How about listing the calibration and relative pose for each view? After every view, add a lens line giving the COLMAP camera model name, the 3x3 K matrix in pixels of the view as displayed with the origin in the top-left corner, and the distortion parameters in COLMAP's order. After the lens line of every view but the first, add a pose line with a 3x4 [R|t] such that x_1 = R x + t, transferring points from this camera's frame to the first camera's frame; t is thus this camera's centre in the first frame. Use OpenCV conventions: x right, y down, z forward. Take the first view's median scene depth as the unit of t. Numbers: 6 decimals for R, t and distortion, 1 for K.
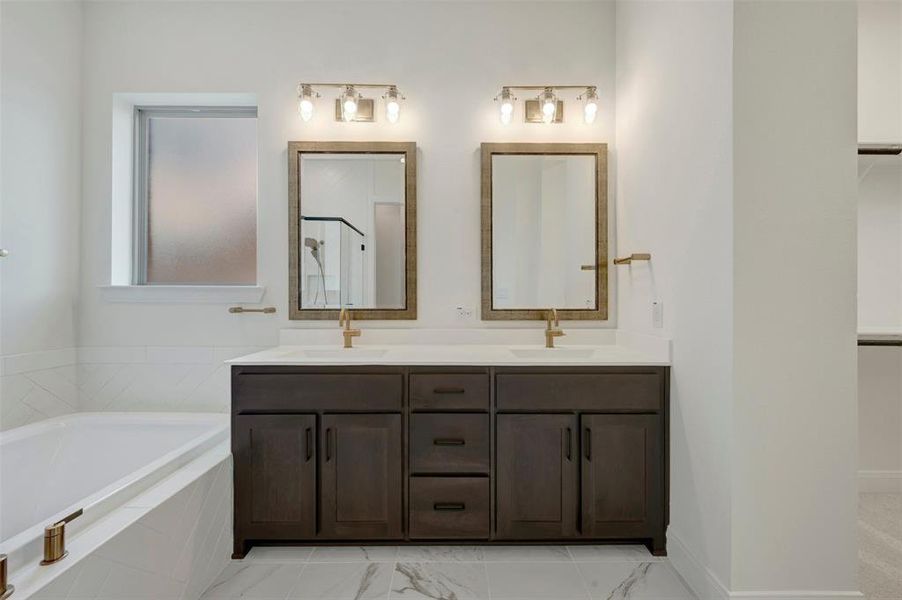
lens RADIAL K [[359.0, 0, 454.5], [0, 359.0, 300.4], [0, 0, 1]] dist [0.000088, 0.000428]
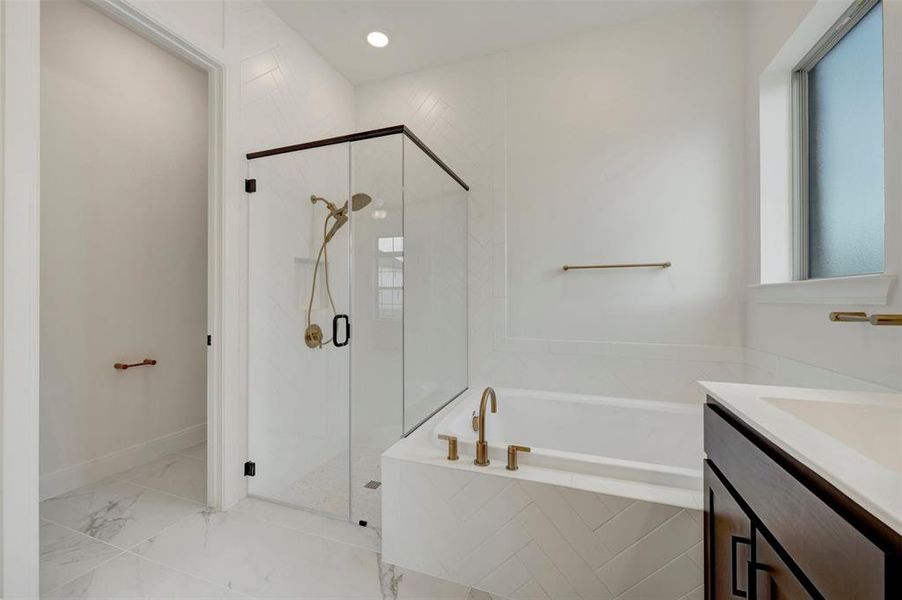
lens RADIAL K [[359.0, 0, 444.7], [0, 359.0, 298.7], [0, 0, 1]] dist [0.000088, 0.000428]
pose [[-0.362835, -0.004568, -0.931842, 0.201265], [0.003126, 0.999976, -0.006120, -0.002043], [0.931848, -0.005134, -0.362812, 0.597543]]
